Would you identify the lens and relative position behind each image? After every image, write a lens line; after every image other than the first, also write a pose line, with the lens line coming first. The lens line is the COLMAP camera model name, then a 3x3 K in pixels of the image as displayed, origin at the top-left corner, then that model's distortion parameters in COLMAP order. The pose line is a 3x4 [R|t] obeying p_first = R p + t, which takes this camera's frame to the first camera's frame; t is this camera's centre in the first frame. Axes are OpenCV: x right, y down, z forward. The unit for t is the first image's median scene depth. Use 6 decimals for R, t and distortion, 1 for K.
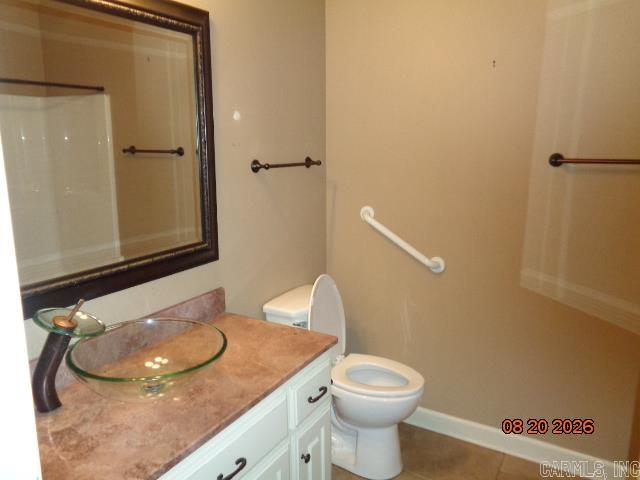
lens RADIAL K [[492.2, 0, 319.7], [0, 492.2, 239.7], [0, 0, 1]] dist [0.015295, 0.009047]
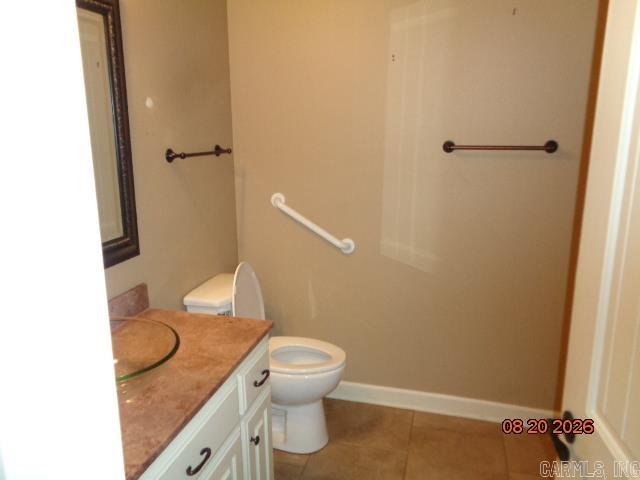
lens RADIAL K [[492.2, 0, 320.6], [0, 492.2, 240.4], [0, 0, 1]] dist [0.015295, 0.009047]
pose [[0.963676, -0.058462, 0.260596, -0.111867], [0.051225, 0.998092, 0.034482, -0.000991], [-0.262114, -0.019881, 0.964832, -0.014100]]
